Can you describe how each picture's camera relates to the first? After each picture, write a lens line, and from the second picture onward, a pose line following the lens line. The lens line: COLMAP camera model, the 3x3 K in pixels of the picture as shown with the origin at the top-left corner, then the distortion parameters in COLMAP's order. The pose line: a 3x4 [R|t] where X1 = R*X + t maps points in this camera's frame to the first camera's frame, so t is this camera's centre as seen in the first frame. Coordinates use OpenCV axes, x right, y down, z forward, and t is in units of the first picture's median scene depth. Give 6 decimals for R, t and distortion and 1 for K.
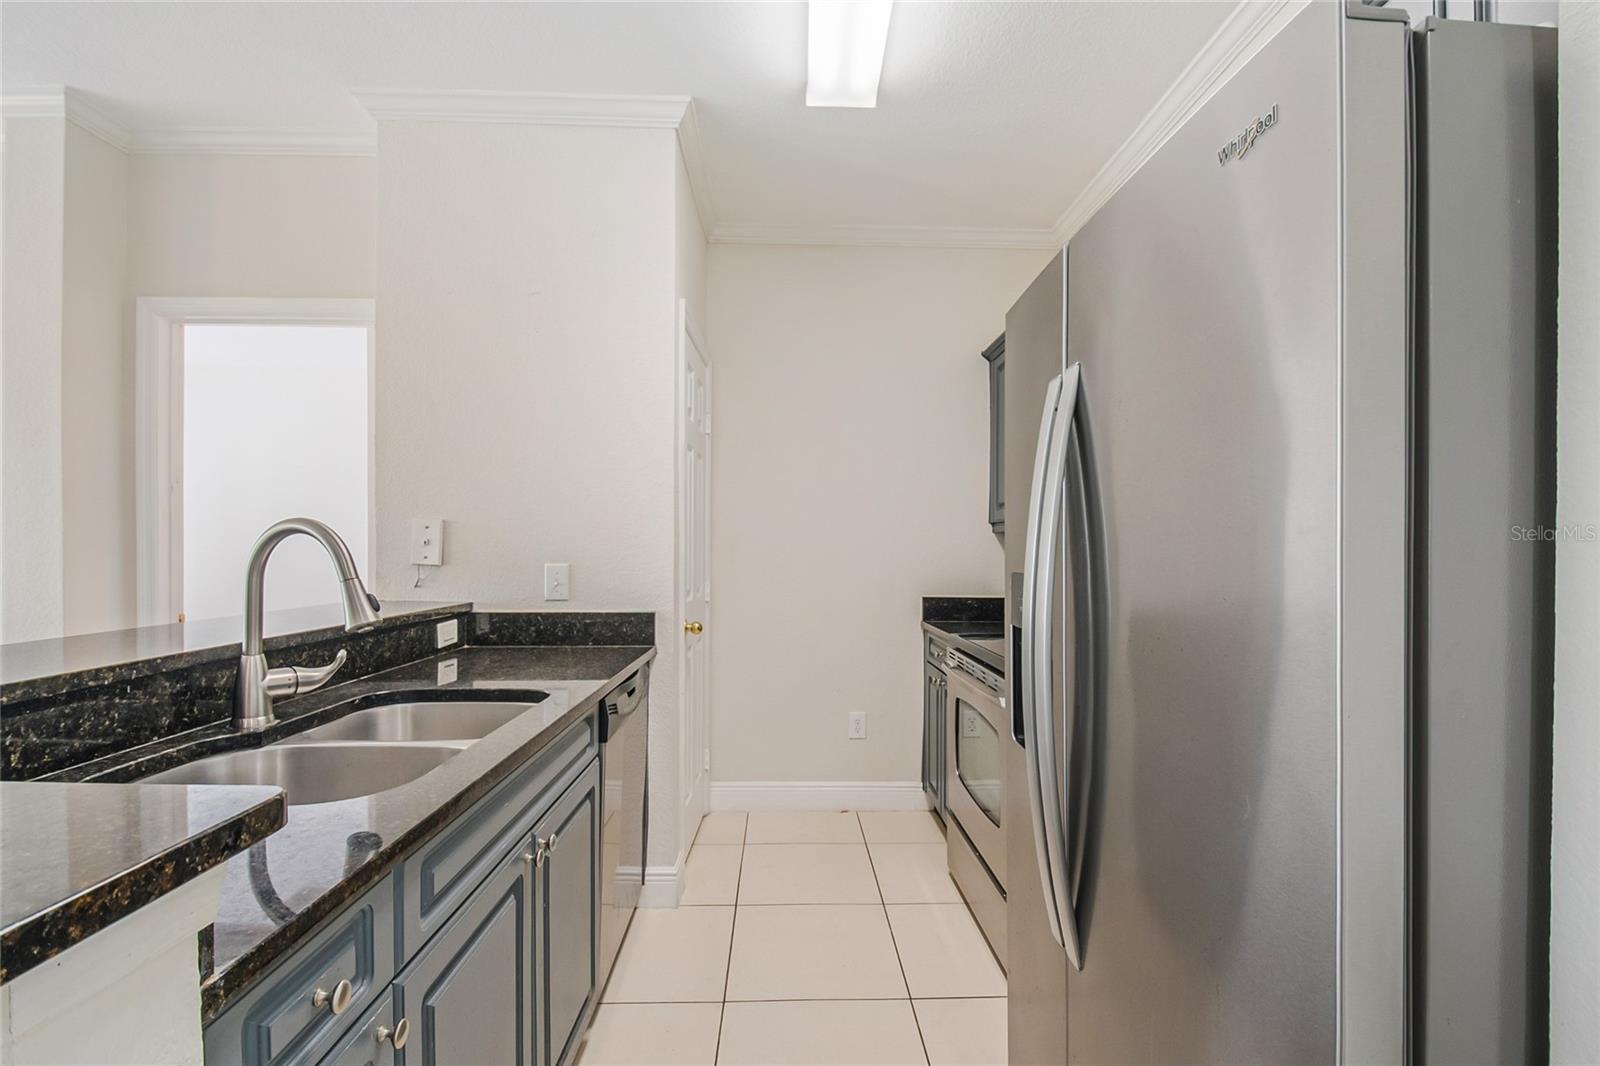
lens RADIAL K [[702.1, 0, 790.4], [0, 702.1, 572.7], [0, 0, 1]] dist [0.003559, 0.000260]
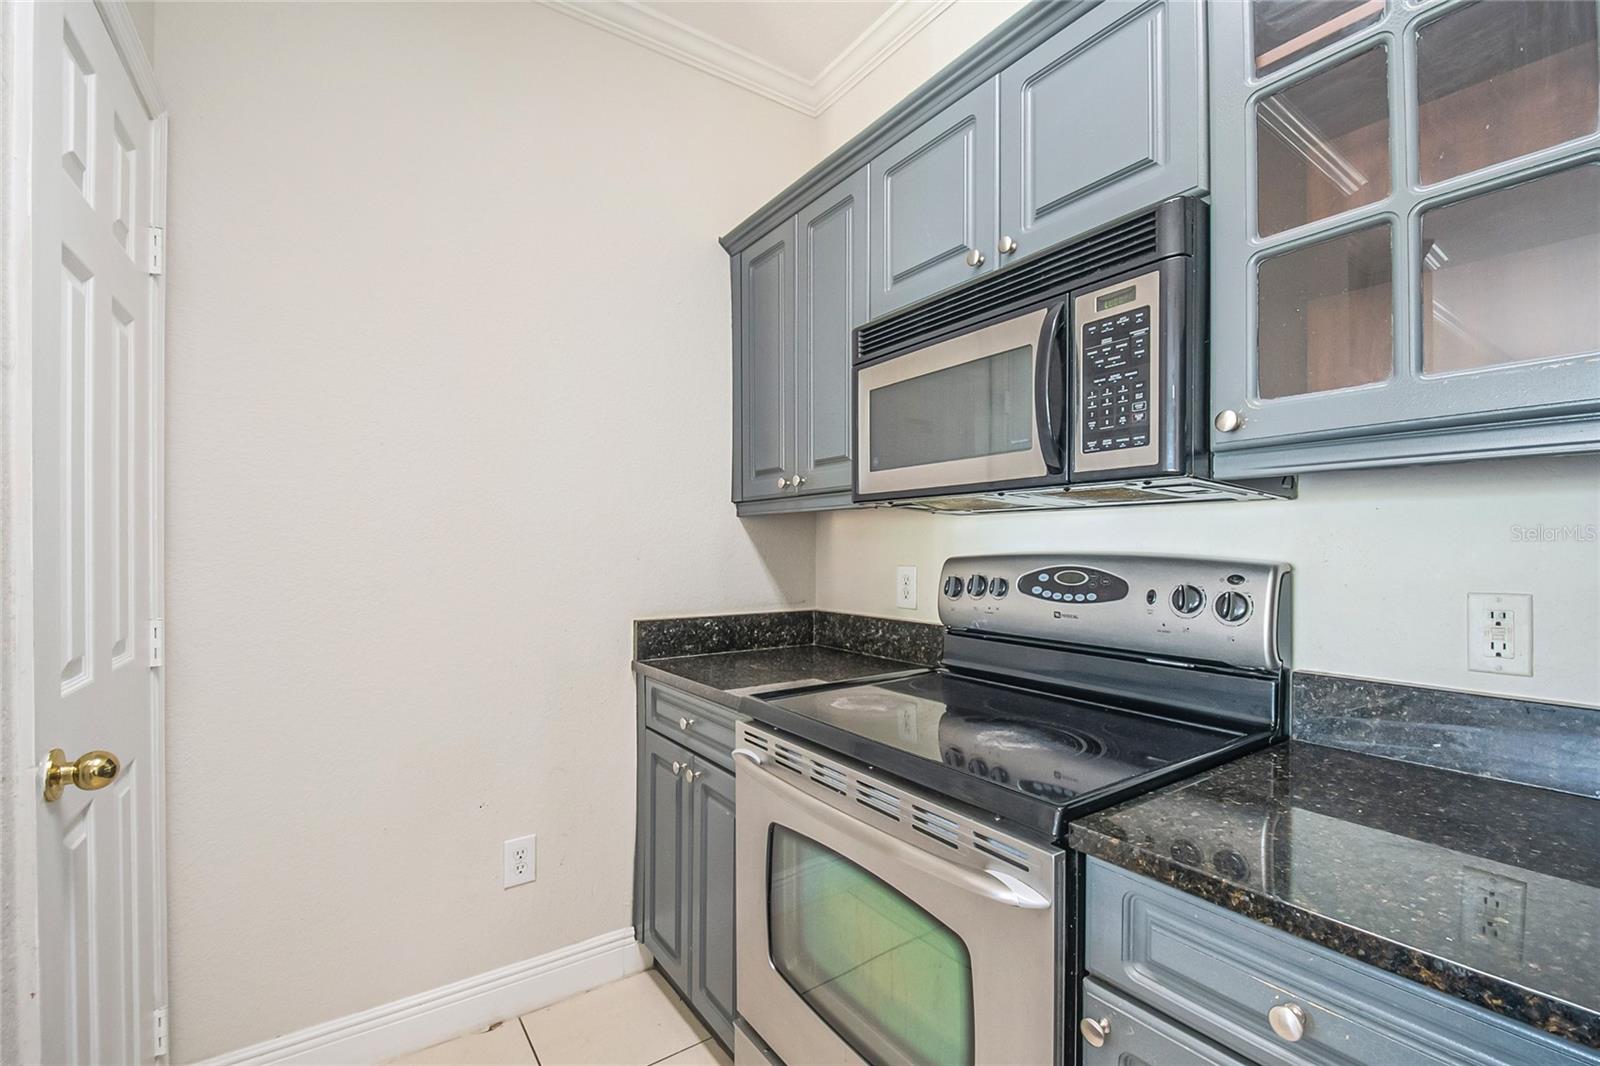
lens RADIAL K [[701.6, 0, 804.5], [0, 701.6, 539.0], [0, 0, 1]] dist [0.015659, -0.015277]
pose [[0.827373, -0.006855, 0.561611, -0.038489], [0.028010, 0.999185, -0.029070, -0.018028], [-0.560954, 0.039782, 0.826891, 0.536314]]
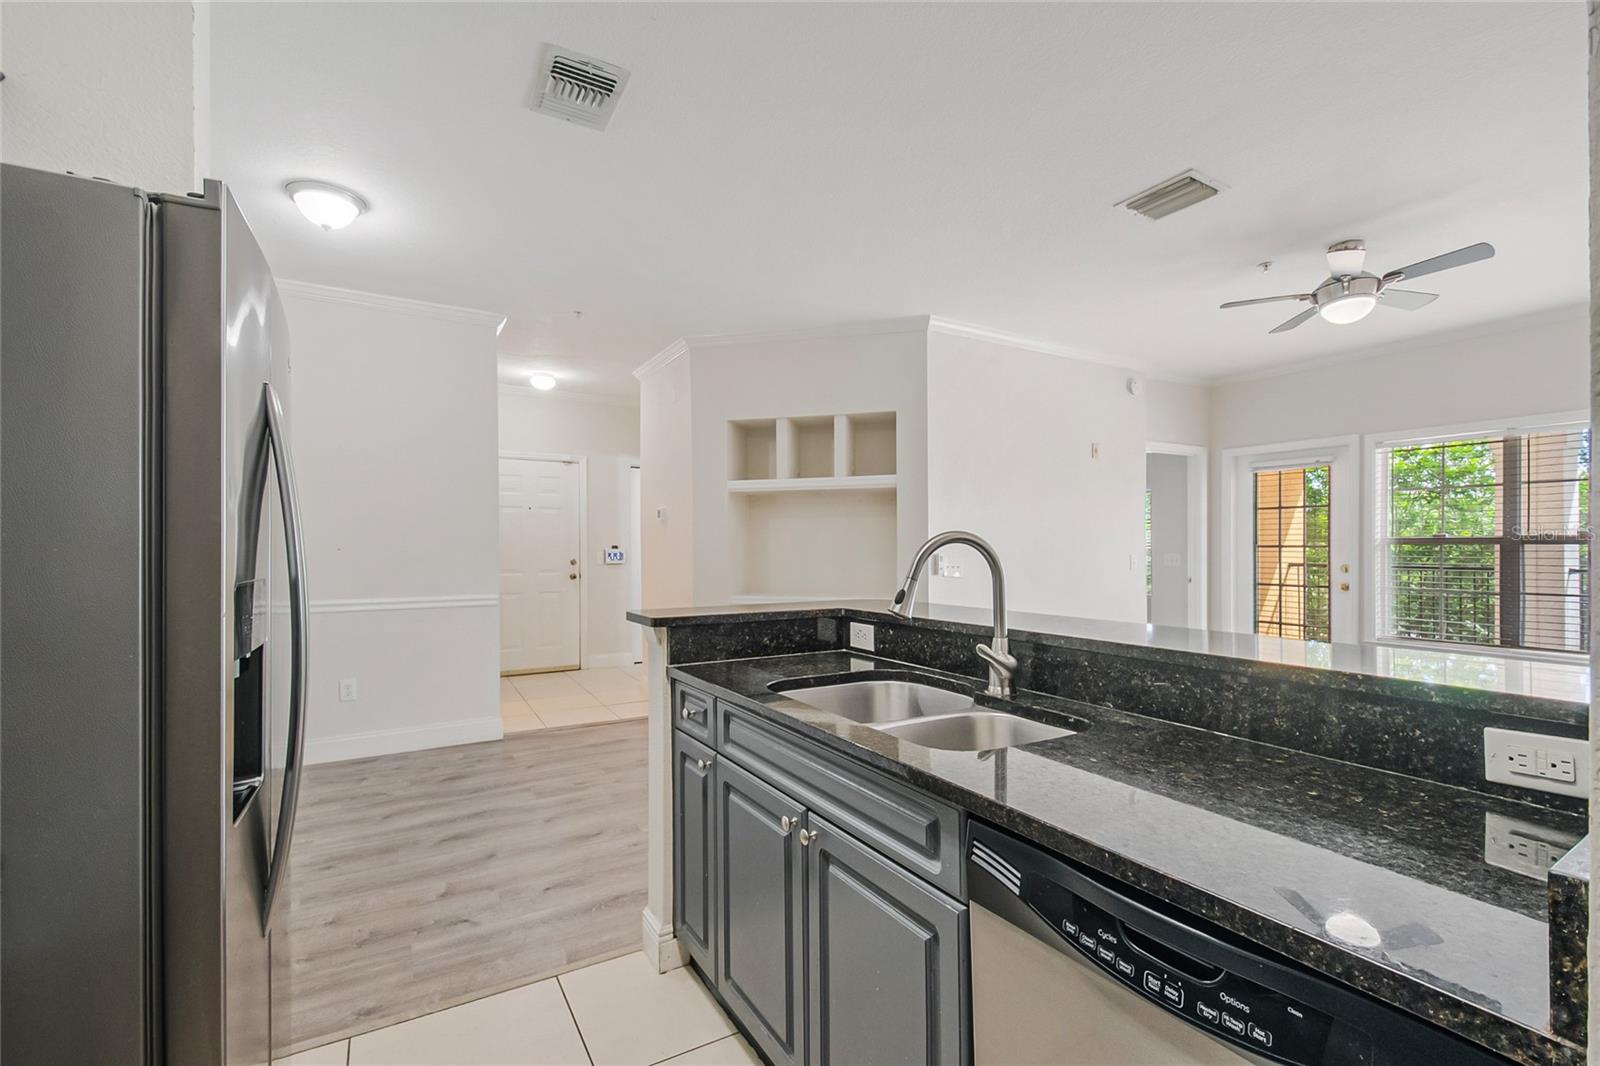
lens RADIAL K [[710.0, 0, 804.6], [0, 710.0, 545.7], [0, 0, 1]] dist [0.026444, -0.028748]
pose [[-0.865671, -0.013806, -0.500423, 0.096523], [-0.025027, 0.999563, 0.015717, -0.034416], [0.499987, 0.026130, -0.865638, 1.000520]]
